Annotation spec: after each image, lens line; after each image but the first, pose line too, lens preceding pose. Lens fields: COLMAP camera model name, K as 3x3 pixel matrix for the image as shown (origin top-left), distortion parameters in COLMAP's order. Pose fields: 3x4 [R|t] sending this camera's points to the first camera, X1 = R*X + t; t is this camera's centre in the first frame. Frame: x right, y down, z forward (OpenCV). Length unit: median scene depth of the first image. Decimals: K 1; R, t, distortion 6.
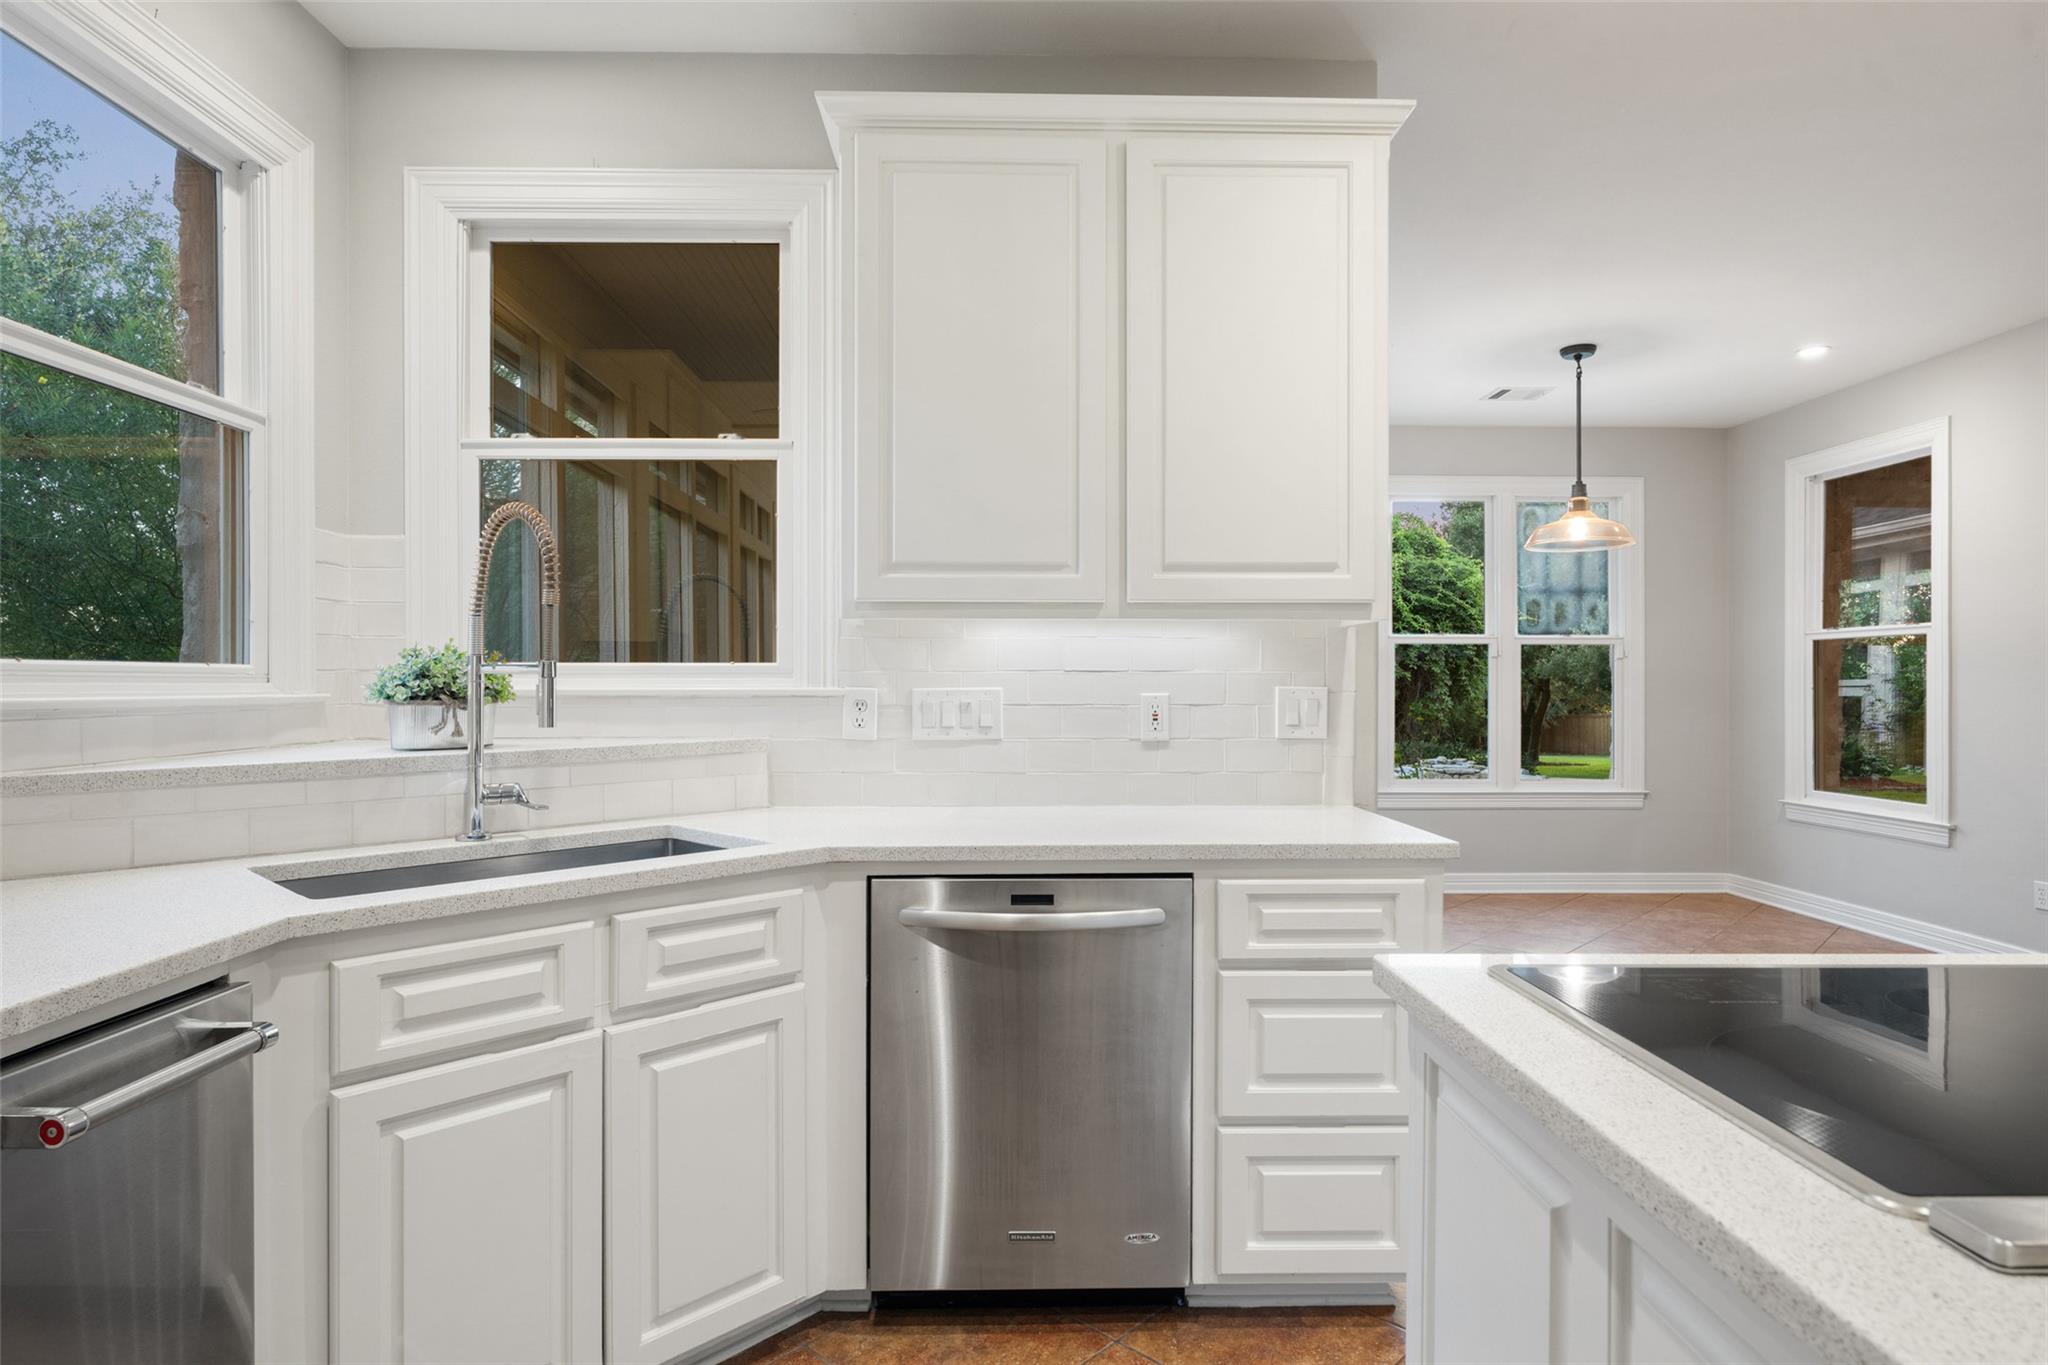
lens RADIAL K [[1101.8, 0, 1035.6], [0, 1101.8, 680.9], [0, 0, 1]] dist [-0.005078, 0.000704]
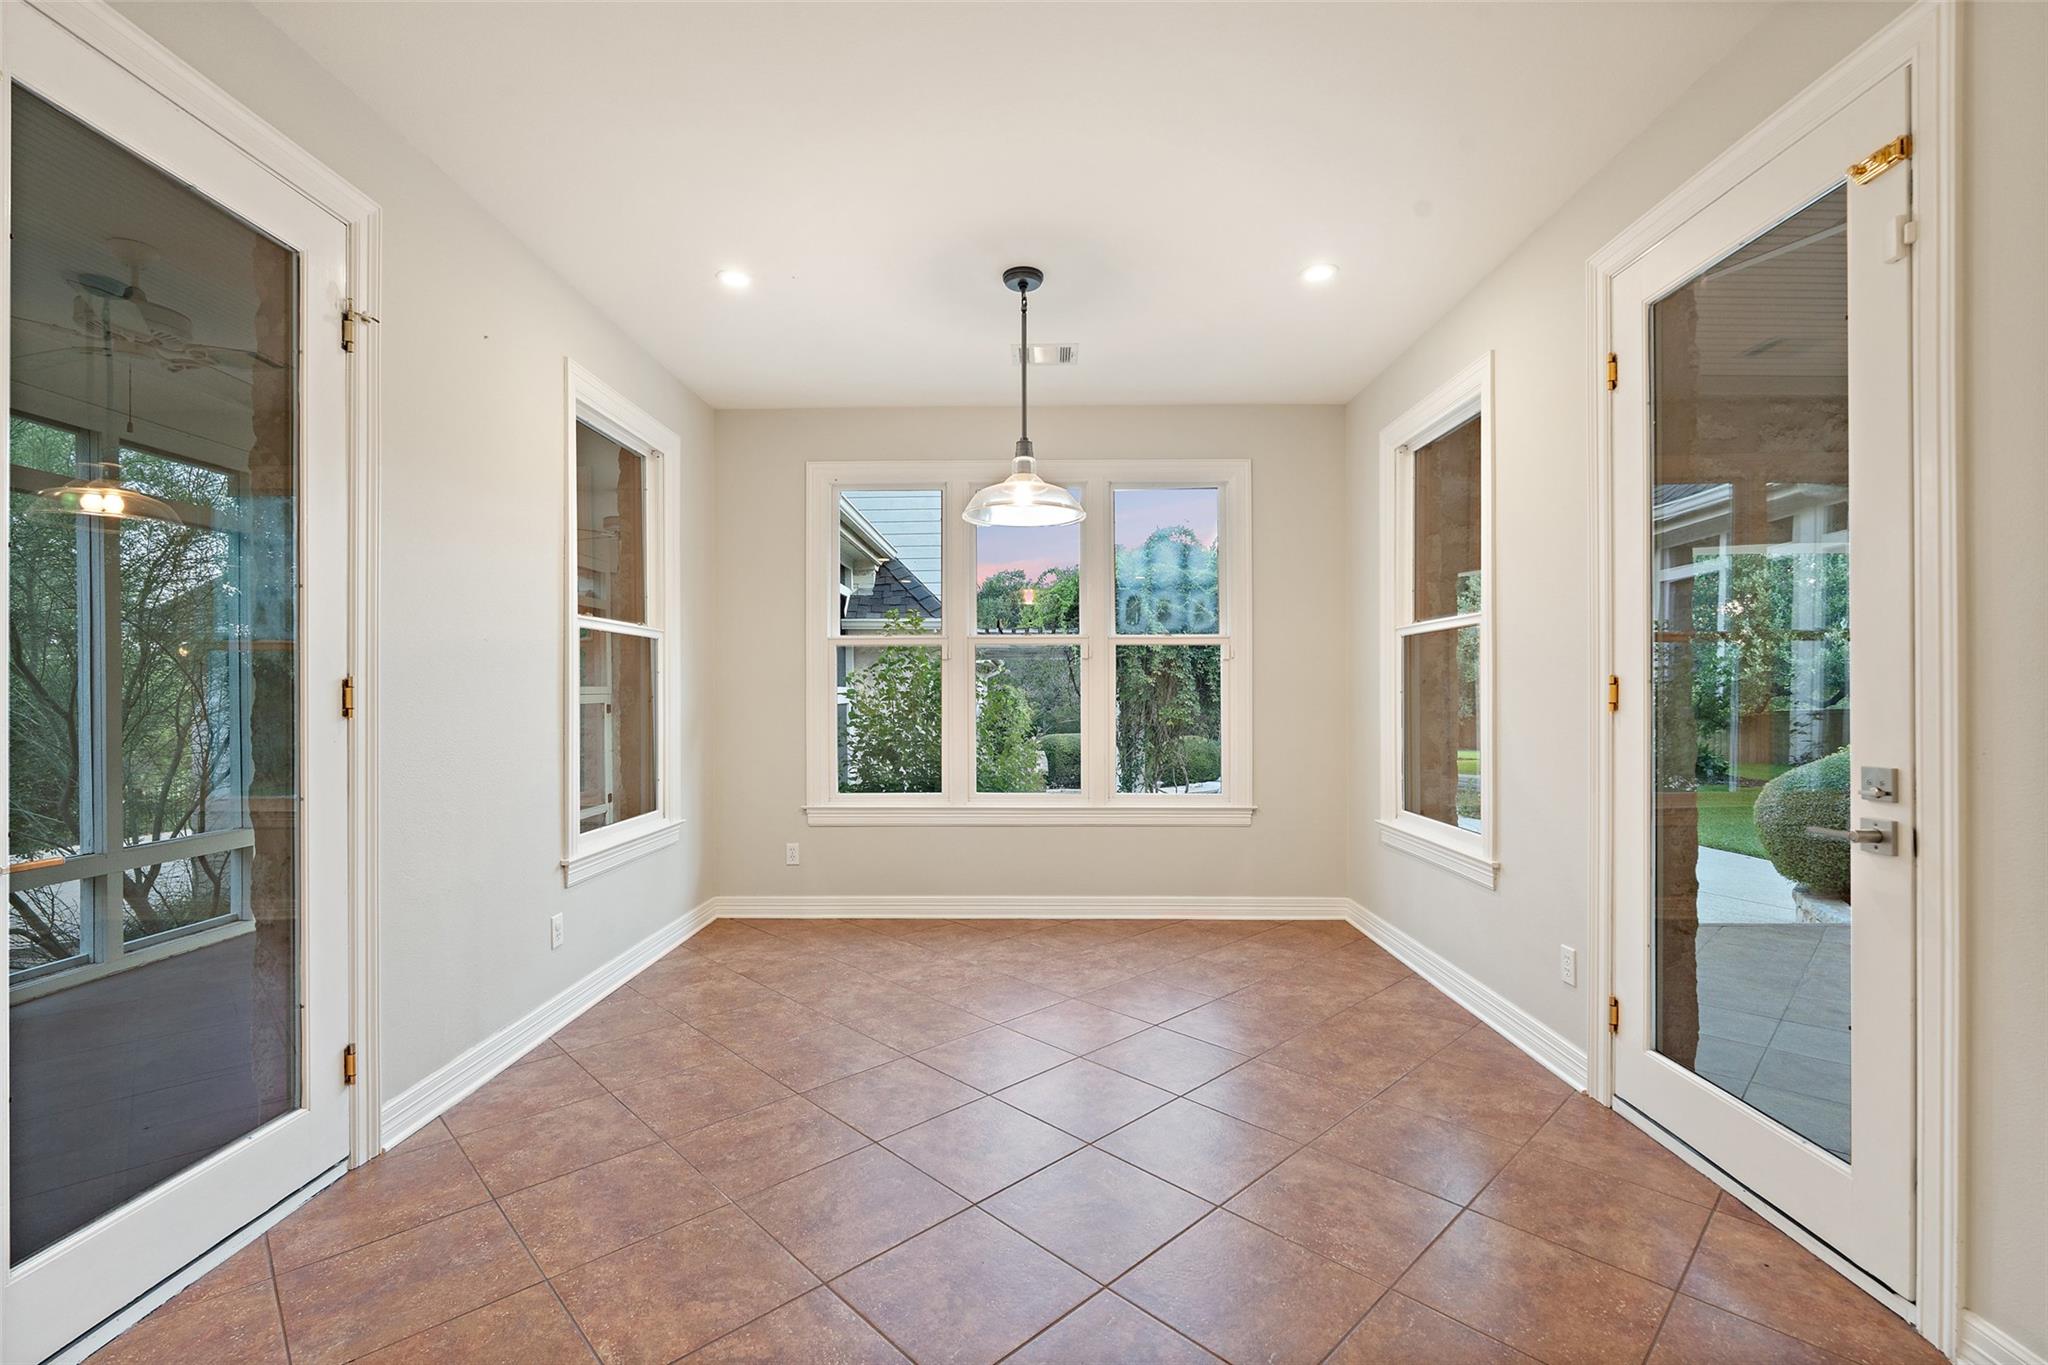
lens RADIAL K [[897.6, 0, 1022.1], [0, 897.6, 686.2], [0, 0, 1]] dist [-0.009592, 0.001548]
pose [[0.999029, -0.004848, -0.043800, 0.398777], [0.004693, 0.999982, -0.003639, 0.003463], [0.043817, 0.003430, 0.999034, 0.258940]]
